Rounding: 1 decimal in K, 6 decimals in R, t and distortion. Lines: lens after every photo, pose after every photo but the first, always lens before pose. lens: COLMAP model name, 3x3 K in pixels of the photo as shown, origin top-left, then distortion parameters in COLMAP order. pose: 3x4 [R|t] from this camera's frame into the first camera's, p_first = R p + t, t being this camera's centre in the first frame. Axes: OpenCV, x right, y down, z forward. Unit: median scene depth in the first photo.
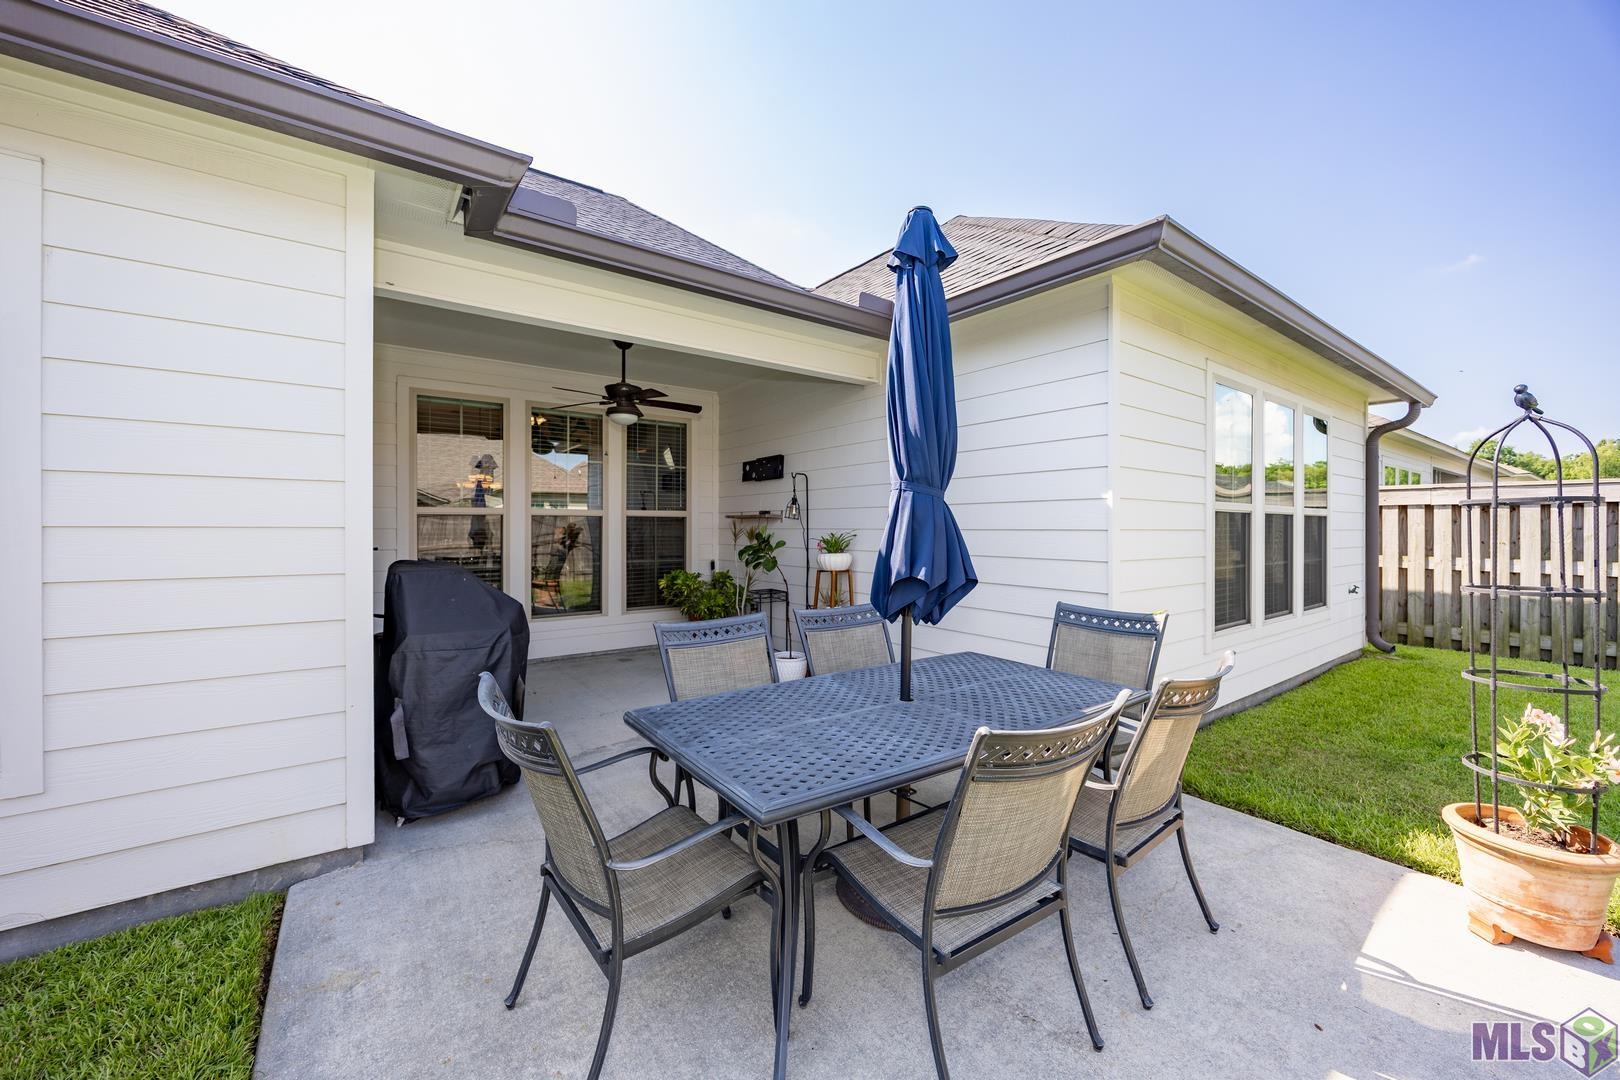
lens RADIAL K [[626.8, 0, 809.9], [0, 626.8, 530.1], [0, 0, 1]] dist [0.001305, 0.000353]
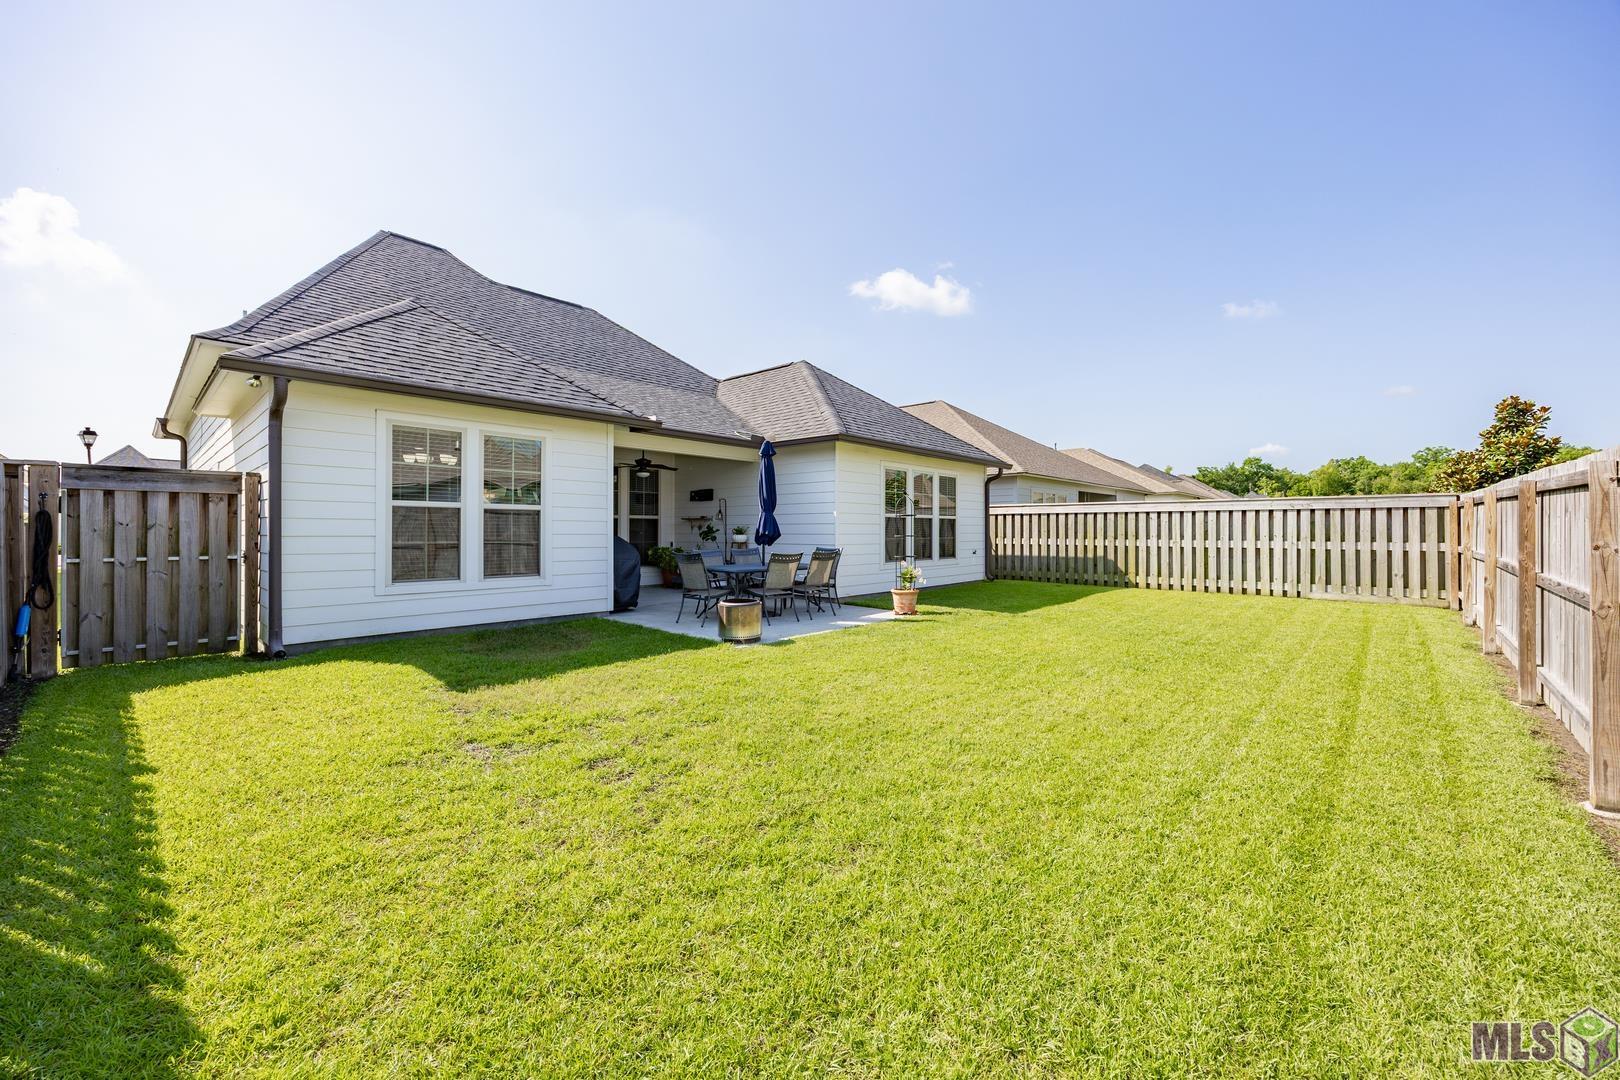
lens RADIAL K [[626.8, 0, 811.0], [0, 626.8, 529.1], [0, 0, 1]] dist [0.001305, 0.000353]
pose [[0.983443, -0.001512, 0.181212, -0.095797], [0.002197, 0.999991, -0.003583, 0.019943], [-0.181205, 0.003922, 0.983438, -1.047792]]
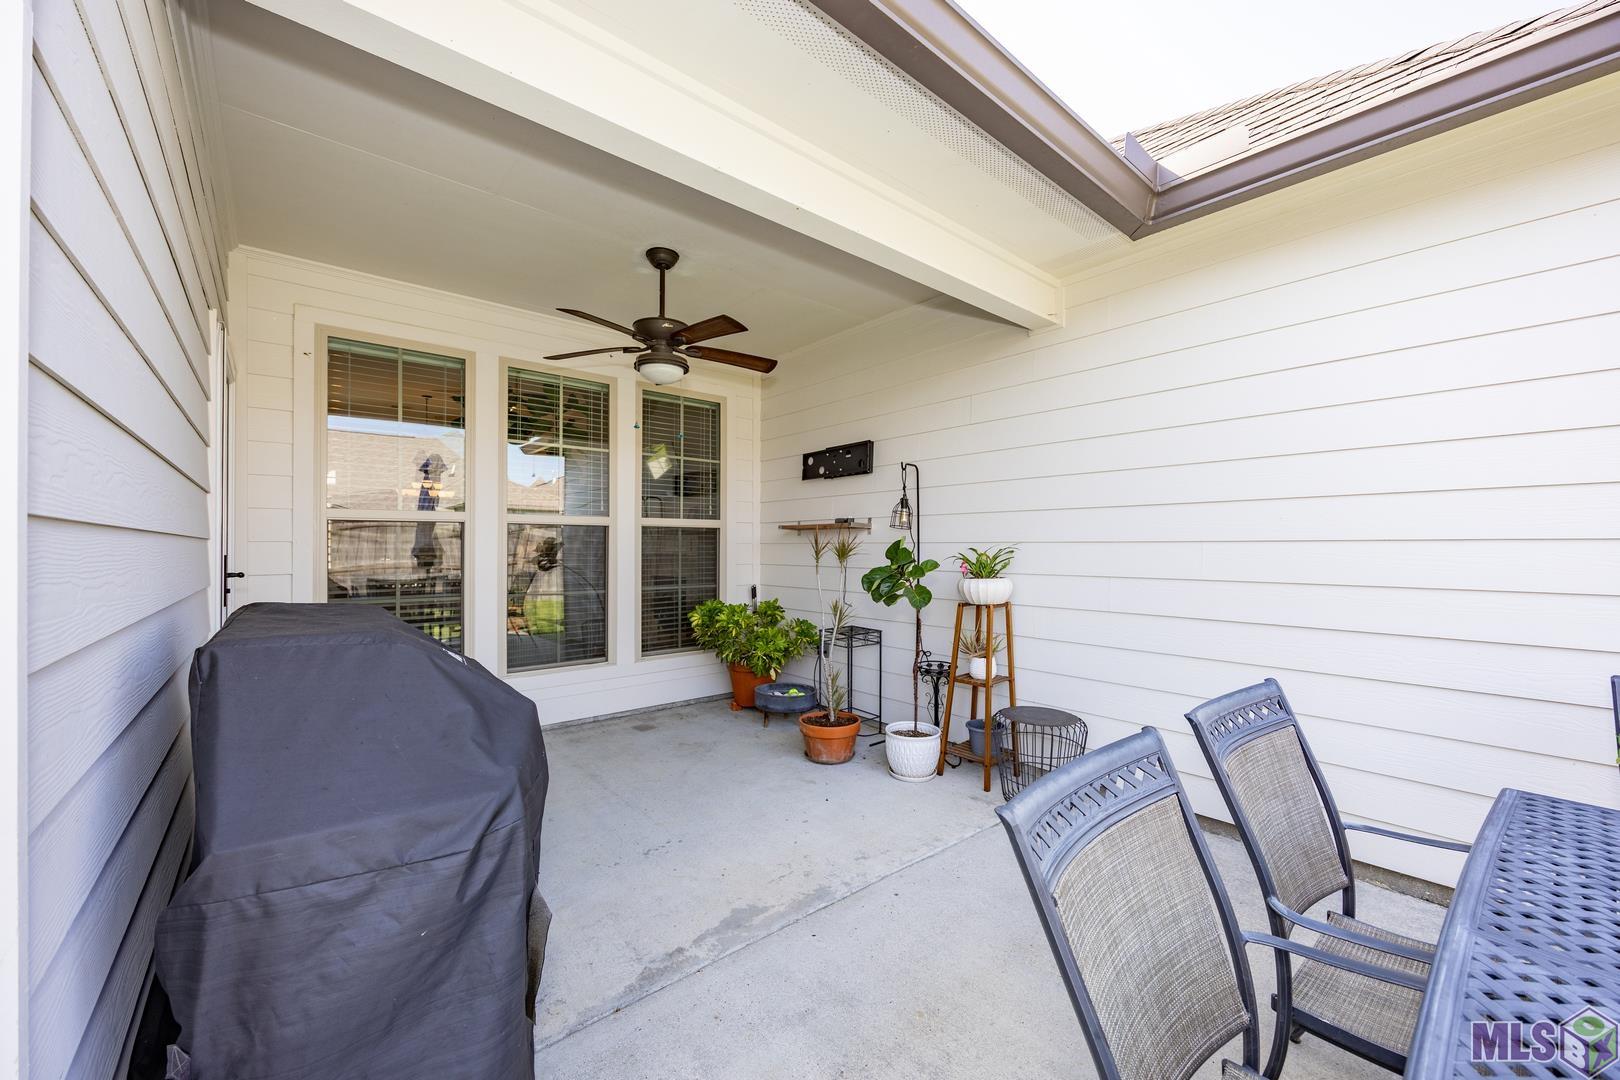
lens RADIAL K [[626.8, 0, 834.7], [0, 626.8, 548.6], [0, 0, 1]] dist [0.001305, 0.000353]
pose [[0.995506, -0.000351, 0.094697, -0.146771], [0.000286, 1.000000, 0.000702, 0.003461], [-0.094697, -0.000672, 0.995506, 0.271699]]
